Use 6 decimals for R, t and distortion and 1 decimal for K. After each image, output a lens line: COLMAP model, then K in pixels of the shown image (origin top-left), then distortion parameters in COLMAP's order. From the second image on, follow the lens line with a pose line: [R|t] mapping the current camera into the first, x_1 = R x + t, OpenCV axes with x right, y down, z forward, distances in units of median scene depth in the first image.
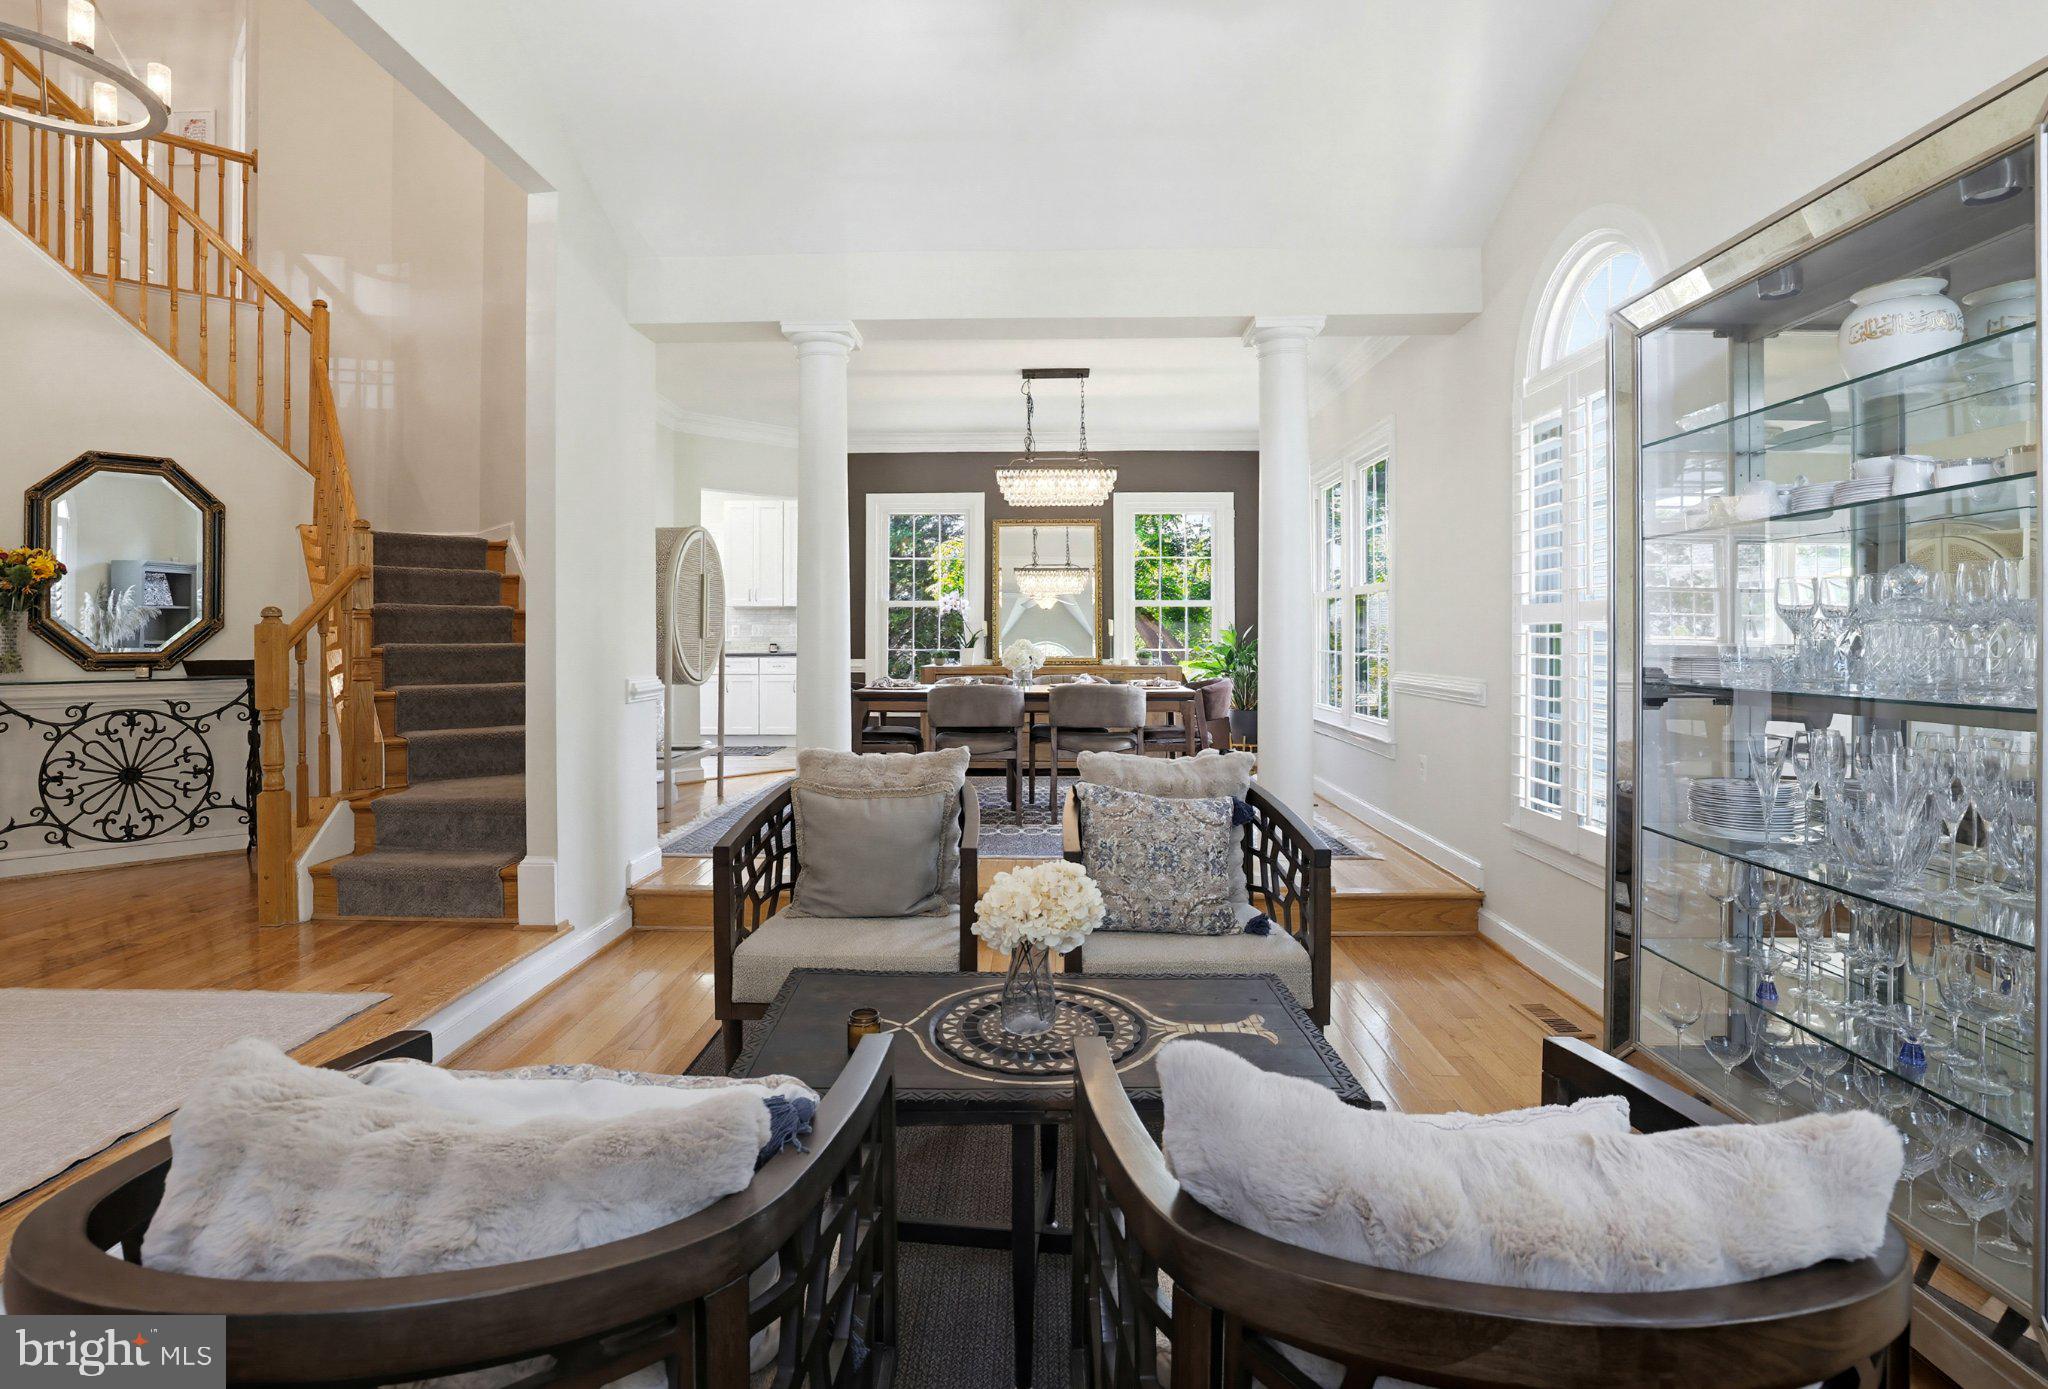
lens RADIAL K [[1000.8, 0, 1025.3], [0, 1000.8, 631.0], [0, 0, 1]] dist [-0.054491, 0.020307]
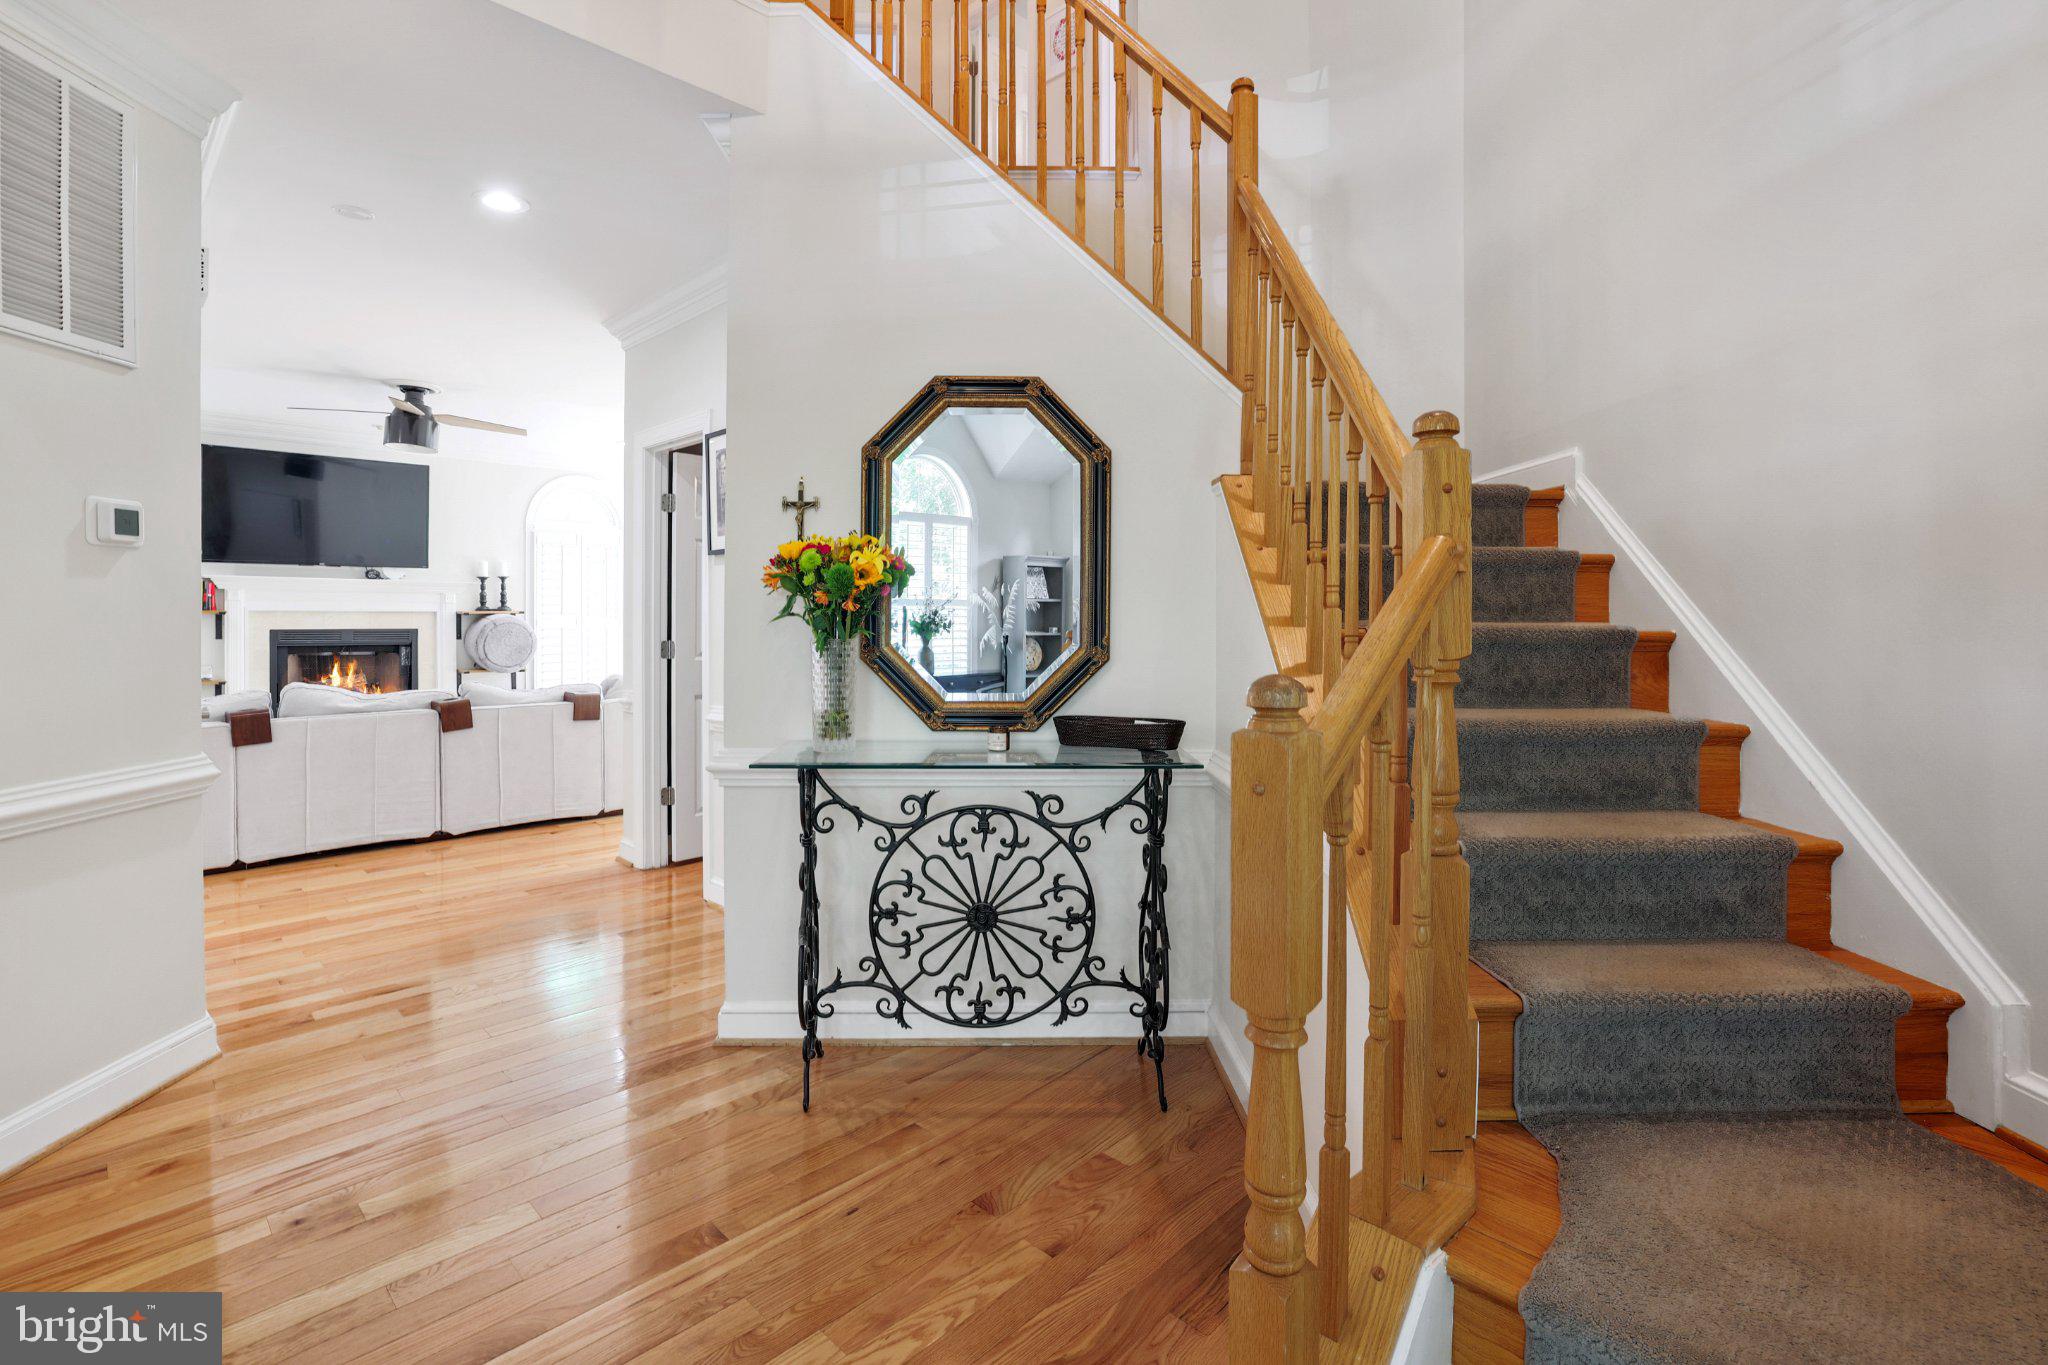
lens RADIAL K [[946.5, 0, 1023.2], [0, 946.5, 615.7], [0, 0, 1]] dist [-0.051345, 0.018515]
pose [[0.731942, 0.006712, -0.681334, -0.514005], [-0.002524, 0.999971, 0.007139, -0.036922], [0.681362, -0.003506, 0.731938, 0.594920]]
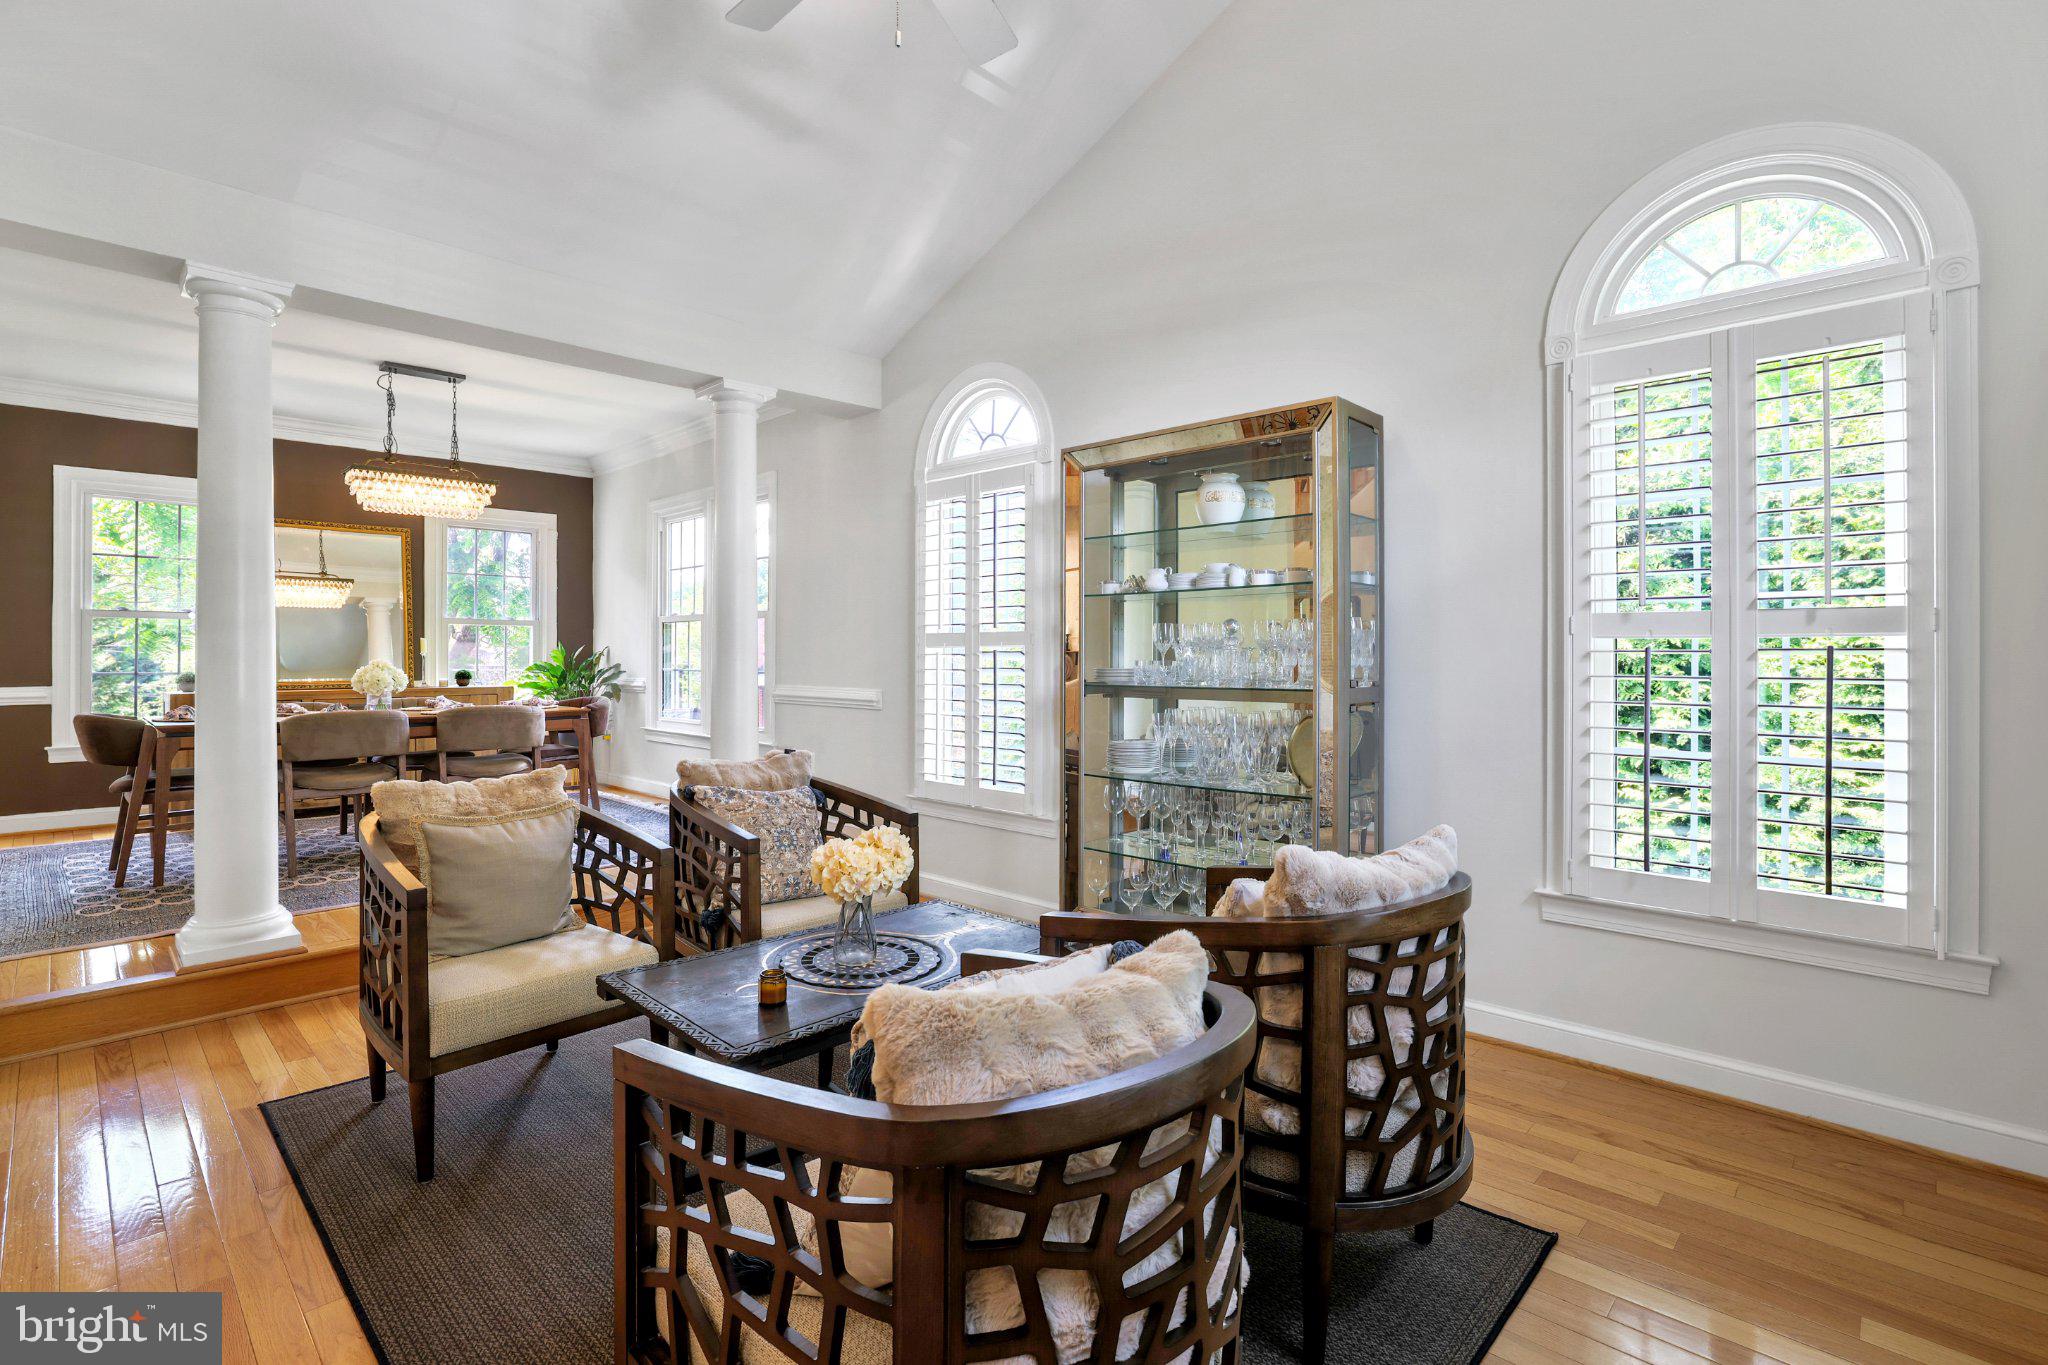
lens RADIAL K [[941.7, 0, 1022.4], [0, 941.7, 660.7], [0, 0, 1]] dist [-0.034955, 0.001287]
pose [[0.675643, -0.002642, 0.737224, -0.314633], [-0.004792, 0.999957, 0.007976, -0.000153], [-0.737213, -0.008922, 0.675602, 0.010000]]
